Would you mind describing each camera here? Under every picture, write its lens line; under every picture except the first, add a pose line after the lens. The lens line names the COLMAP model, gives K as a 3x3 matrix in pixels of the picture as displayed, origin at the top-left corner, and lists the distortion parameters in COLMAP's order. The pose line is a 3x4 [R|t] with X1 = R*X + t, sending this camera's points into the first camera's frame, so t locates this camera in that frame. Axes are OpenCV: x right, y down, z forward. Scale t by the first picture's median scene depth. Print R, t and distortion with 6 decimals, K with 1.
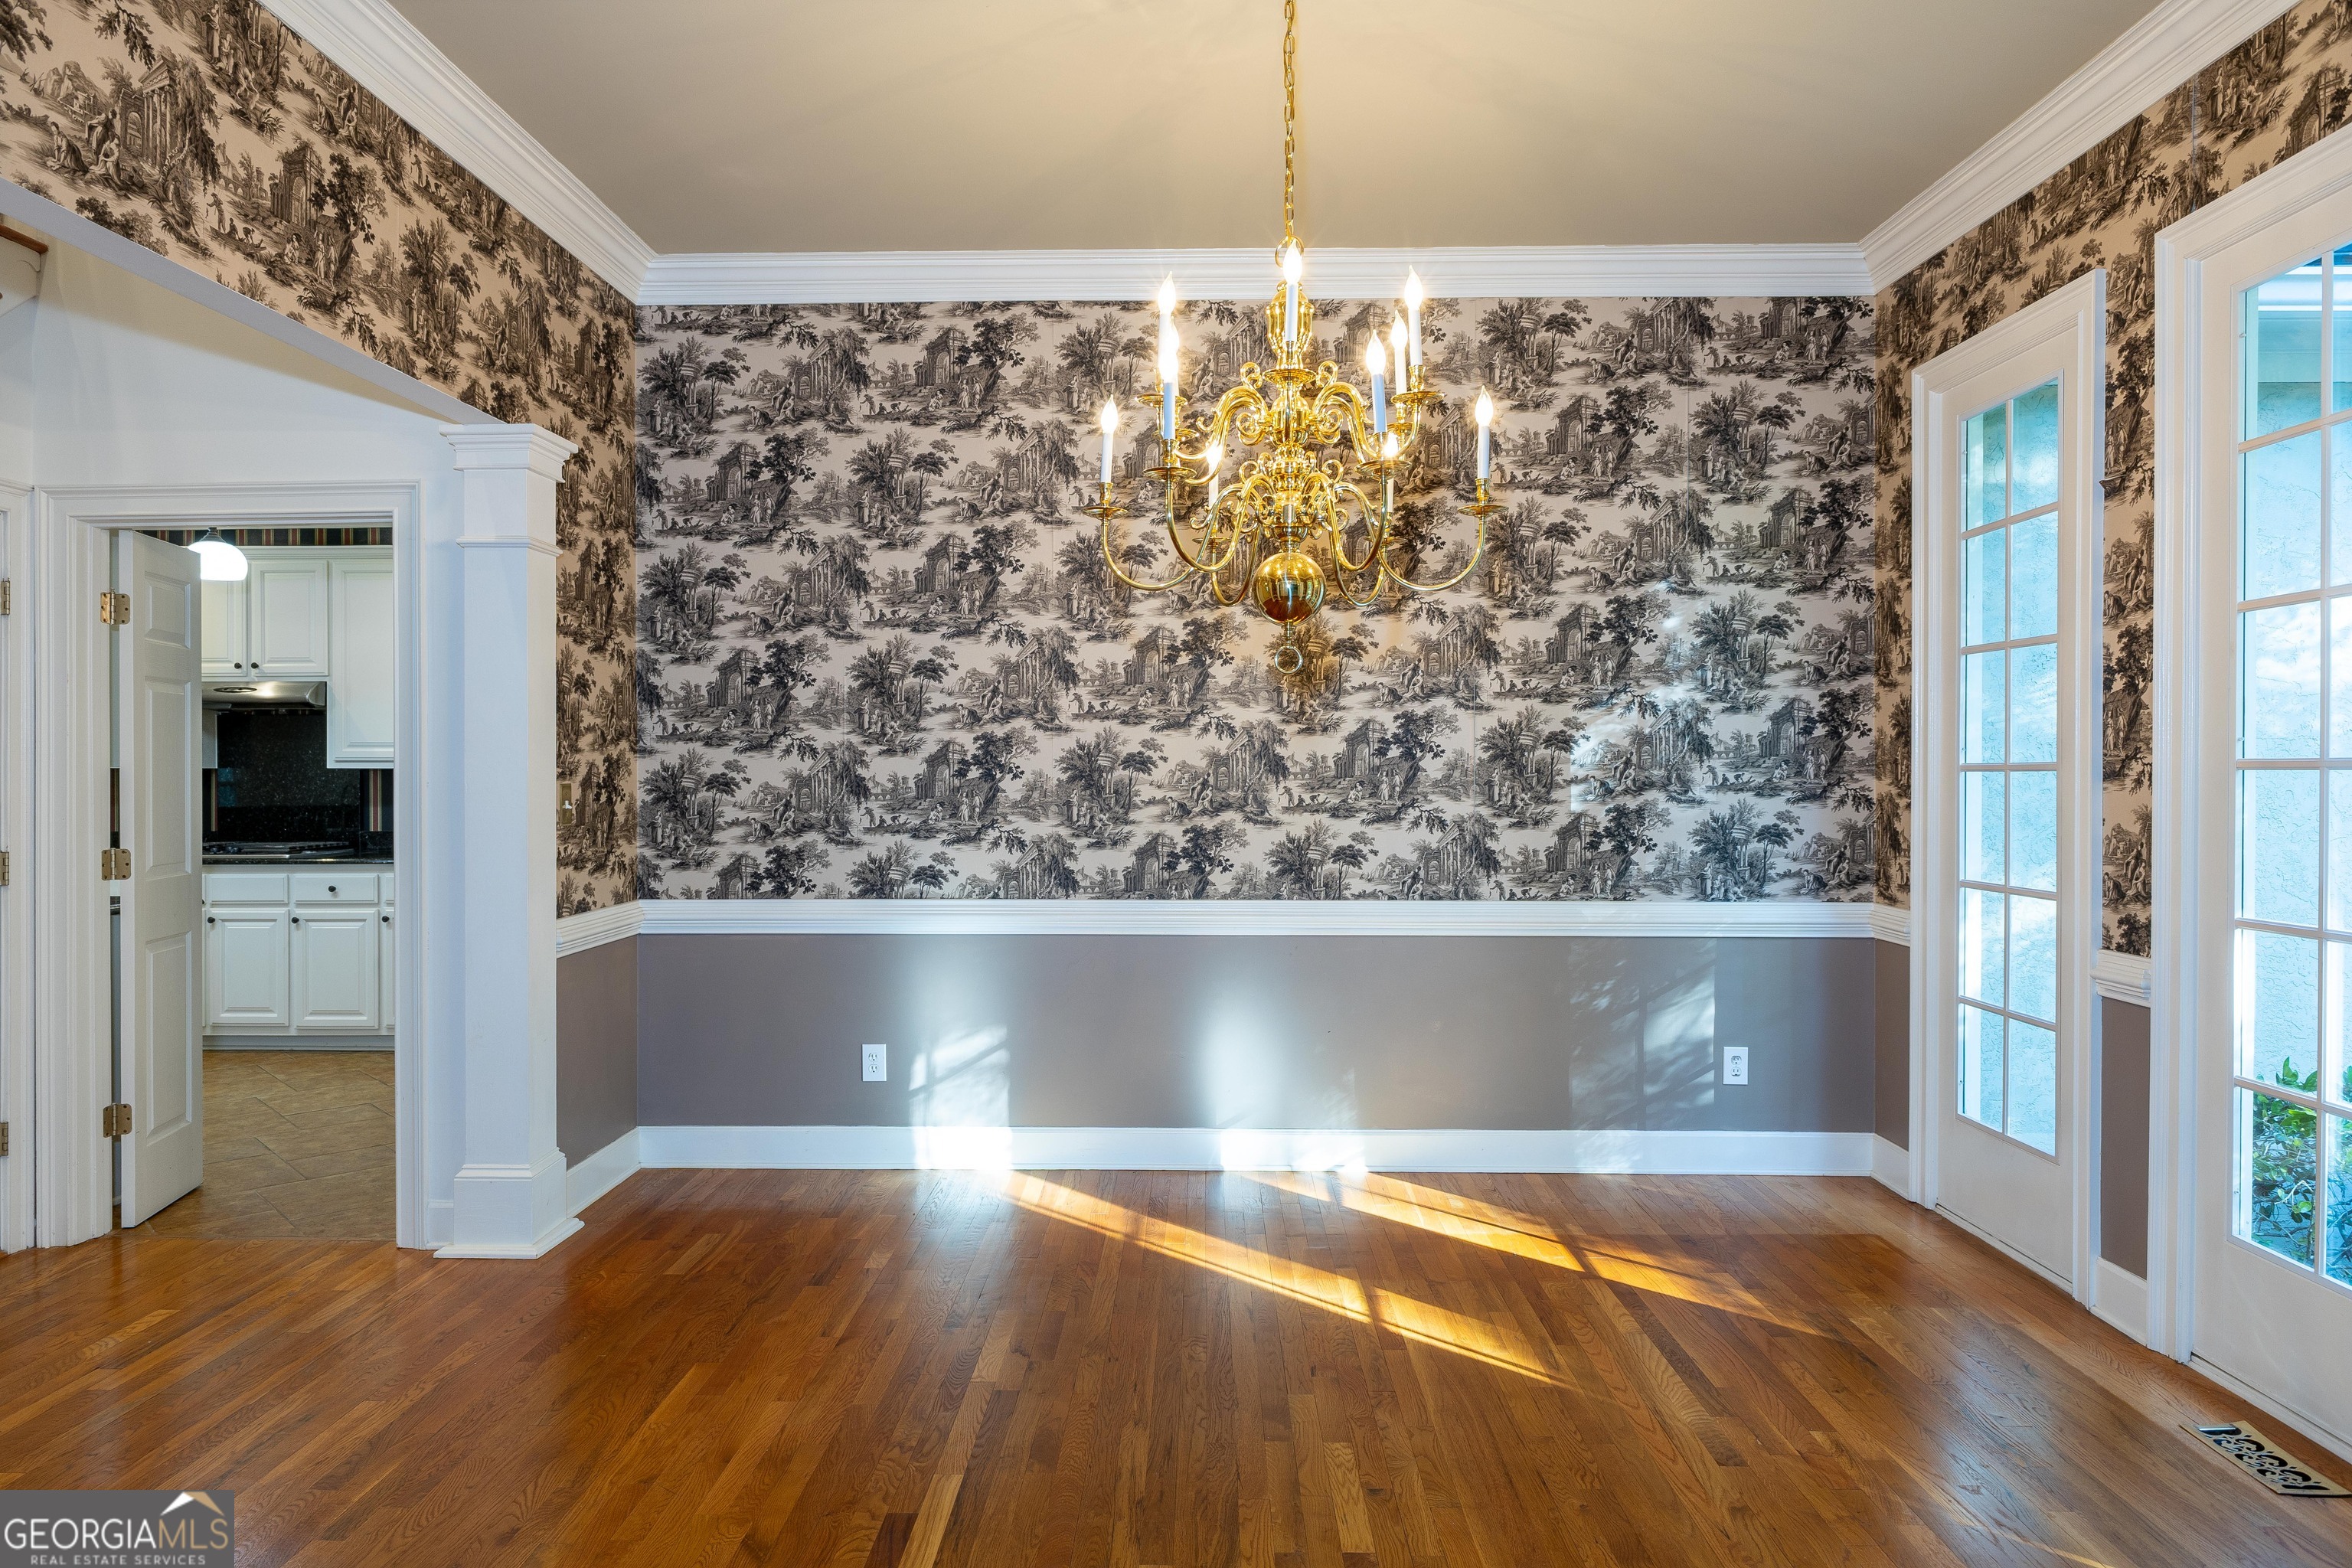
lens RADIAL K [[1430.4, 0, 1172.5], [0, 1430.4, 781.5], [0, 0, 1]] dist [0.003120, -0.003871]
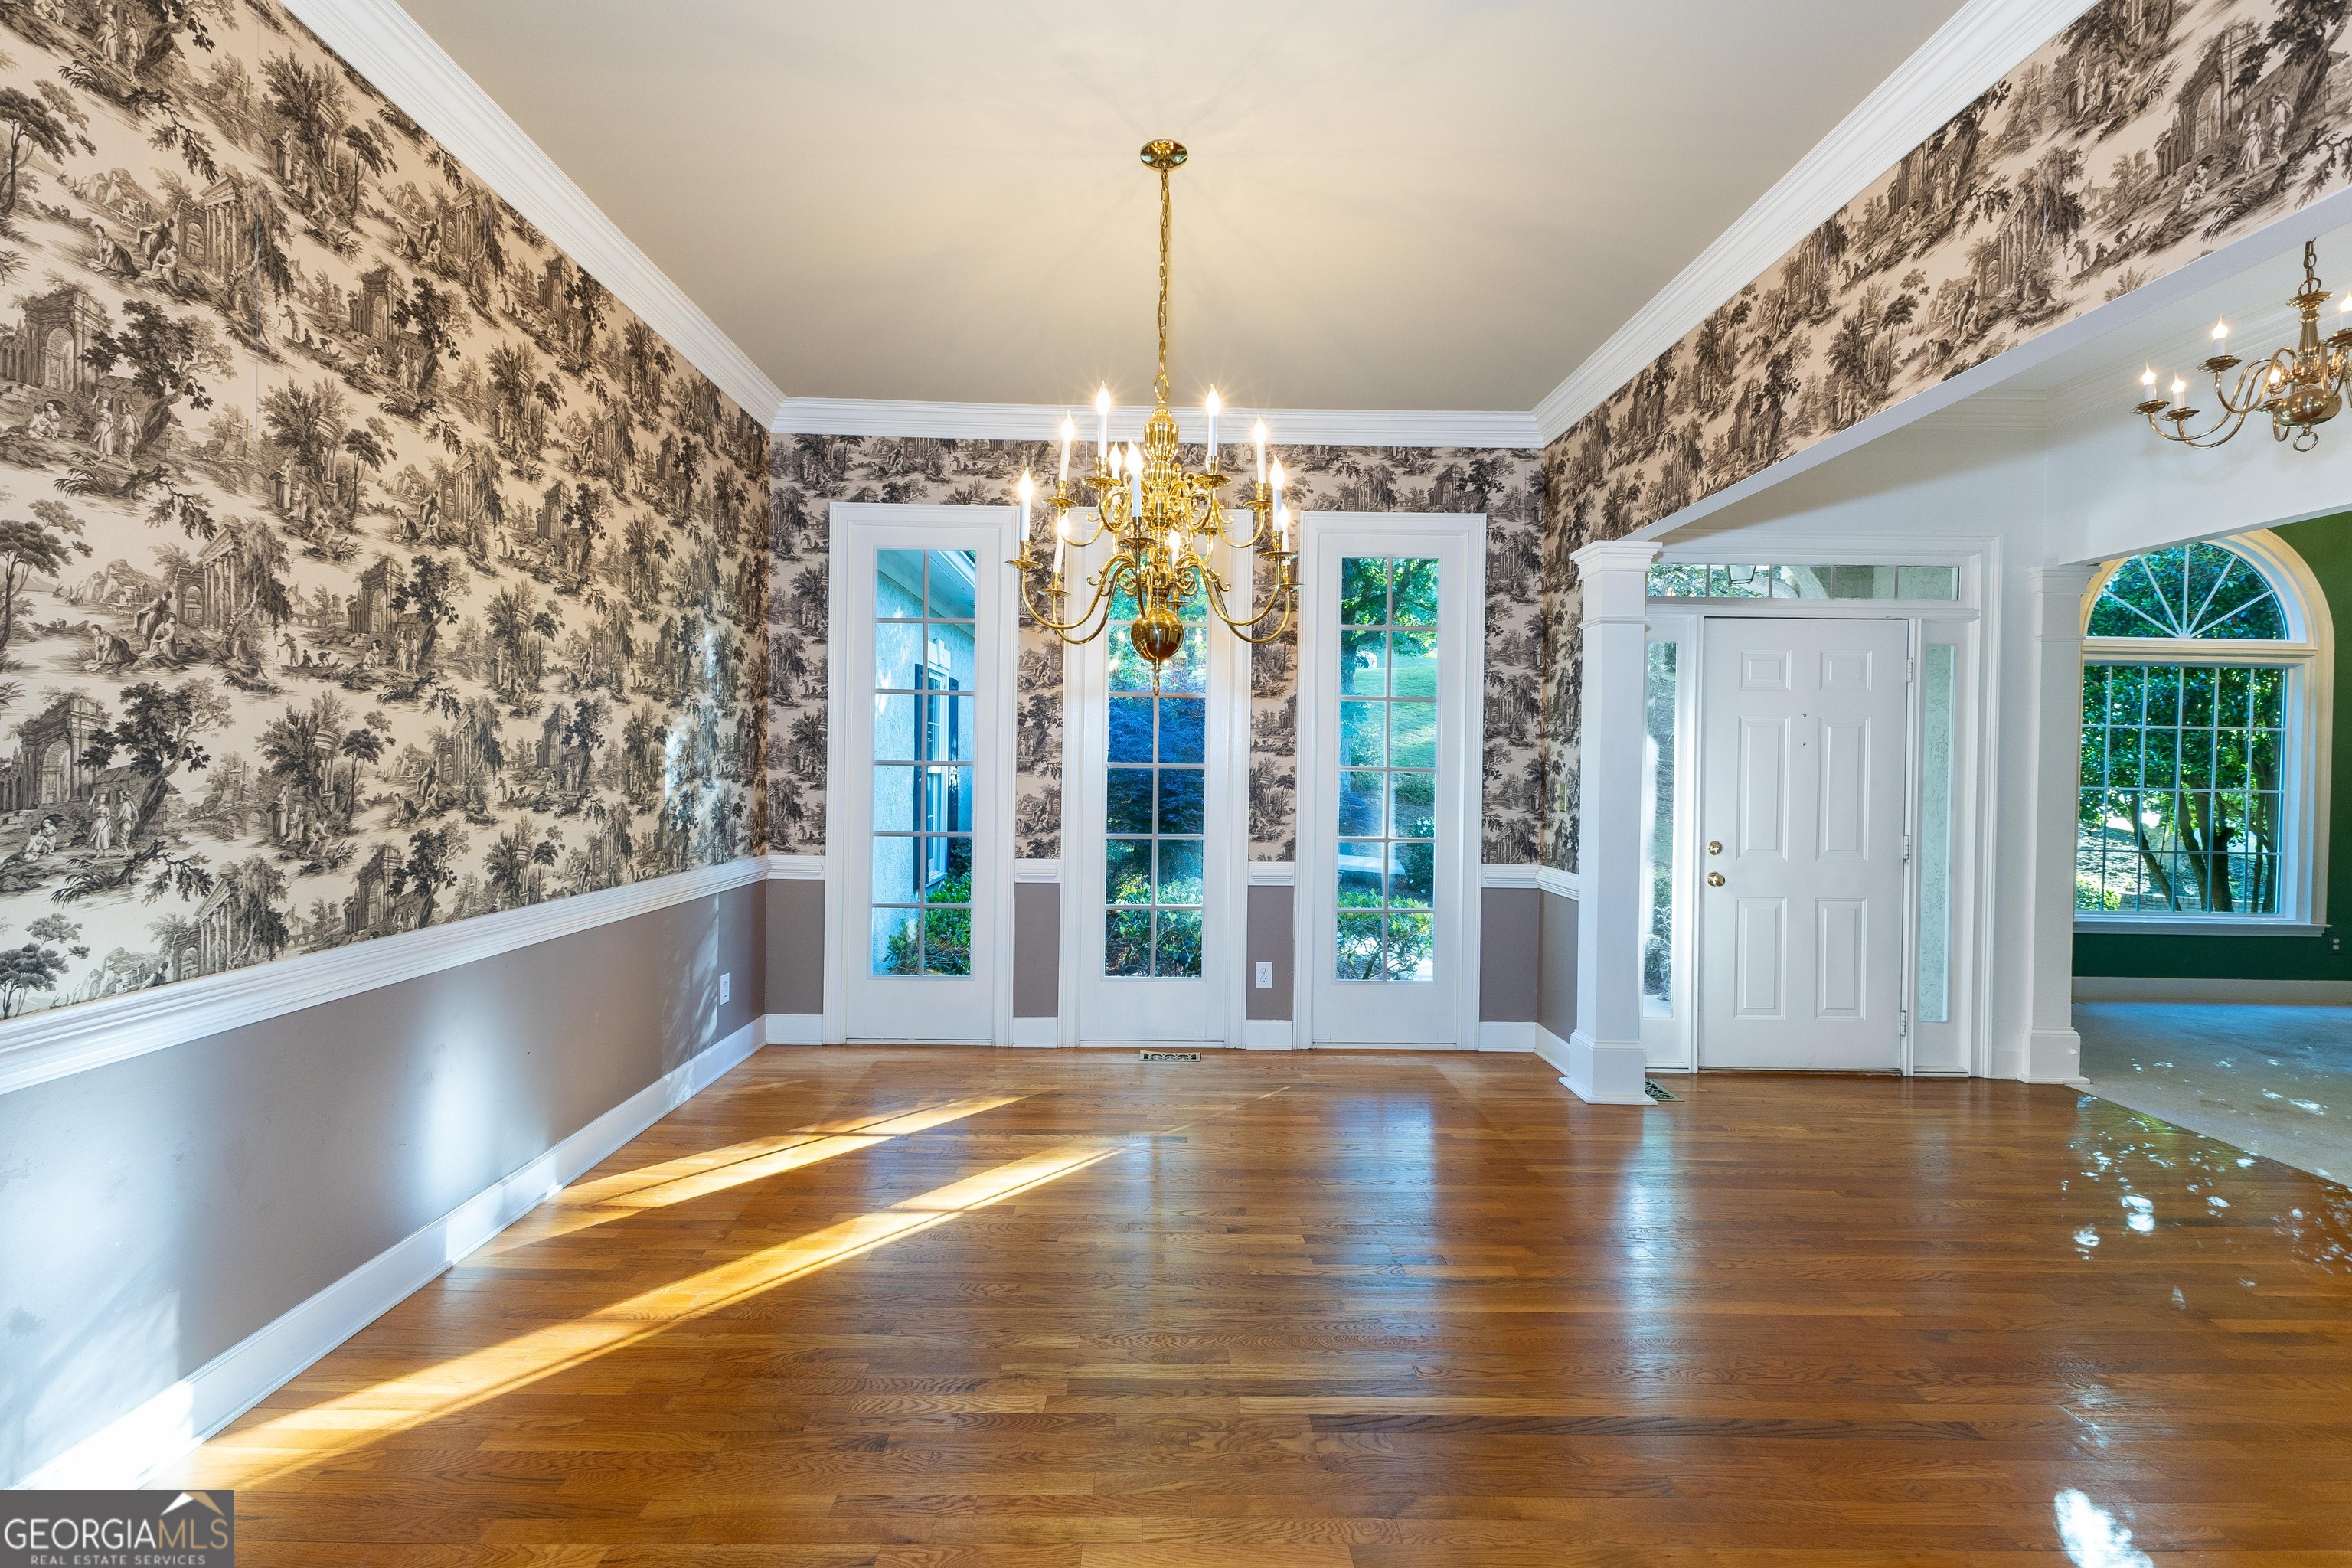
lens RADIAL K [[1004.0, 0, 1172.1], [0, 1004.0, 782.9], [0, 0, 1]] dist [0.008271, -0.001687]
pose [[-0.043342, -0.014064, 0.998961, -0.534403], [-0.005161, 0.999891, 0.013853, -0.003972], [-0.999047, -0.004555, -0.043409, 0.629507]]
